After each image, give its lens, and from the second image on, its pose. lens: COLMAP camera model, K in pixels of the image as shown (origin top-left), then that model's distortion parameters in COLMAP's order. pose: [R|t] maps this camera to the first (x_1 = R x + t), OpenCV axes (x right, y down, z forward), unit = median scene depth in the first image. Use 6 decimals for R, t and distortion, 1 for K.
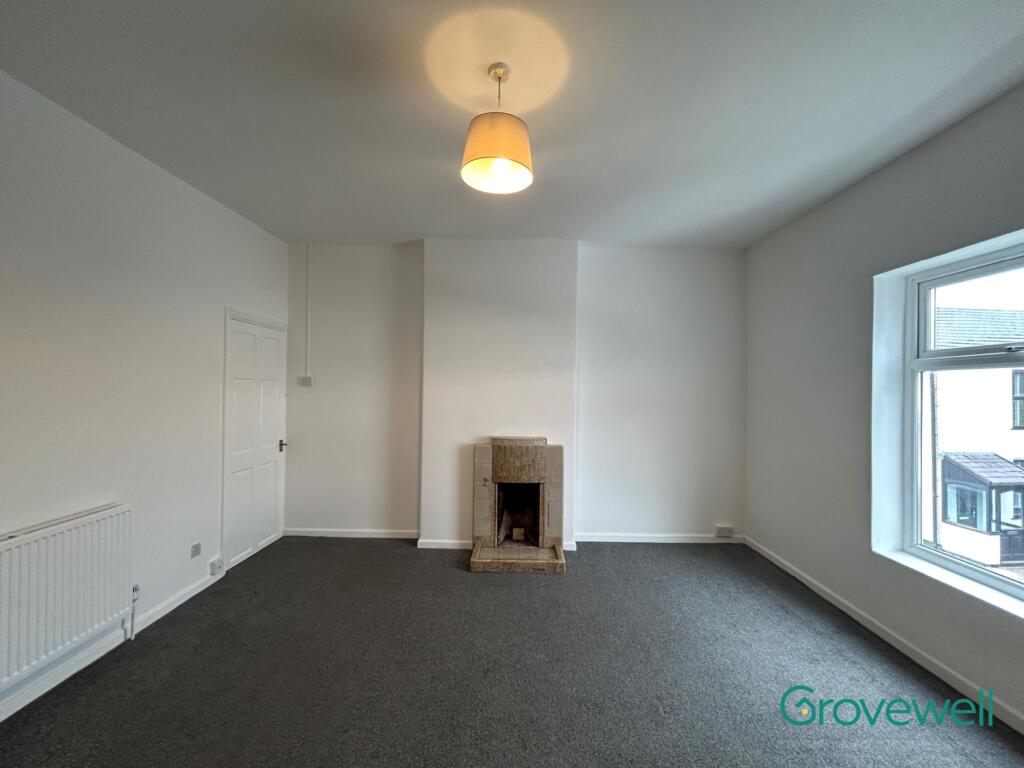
lens RADIAL K [[417.6, 0, 512.0], [0, 417.6, 384.0], [0, 0, 1]] dist [-0.001073, -0.000244]
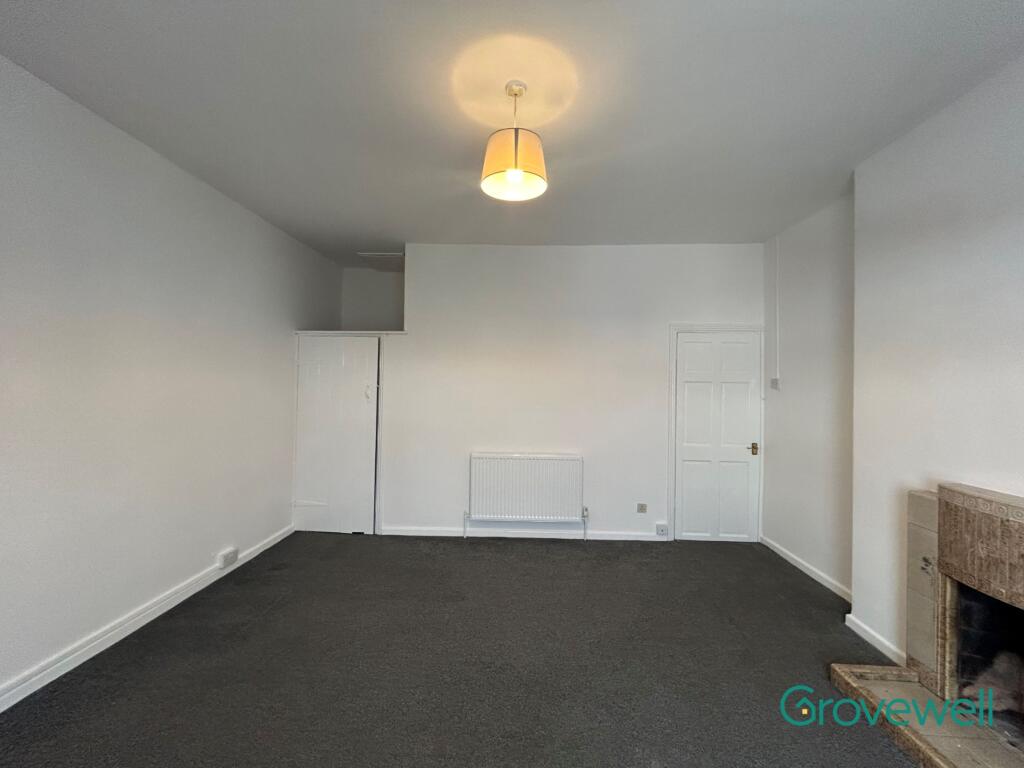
lens RADIAL K [[417.6, 0, 512.0], [0, 417.6, 384.0], [0, 0, 1]] dist [-0.001073, -0.000244]
pose [[-0.027254, -0.019172, -0.999445, 0.489518], [-0.006711, 0.999797, -0.018996, 0.017322], [0.999606, 0.006189, -0.027377, 0.481828]]
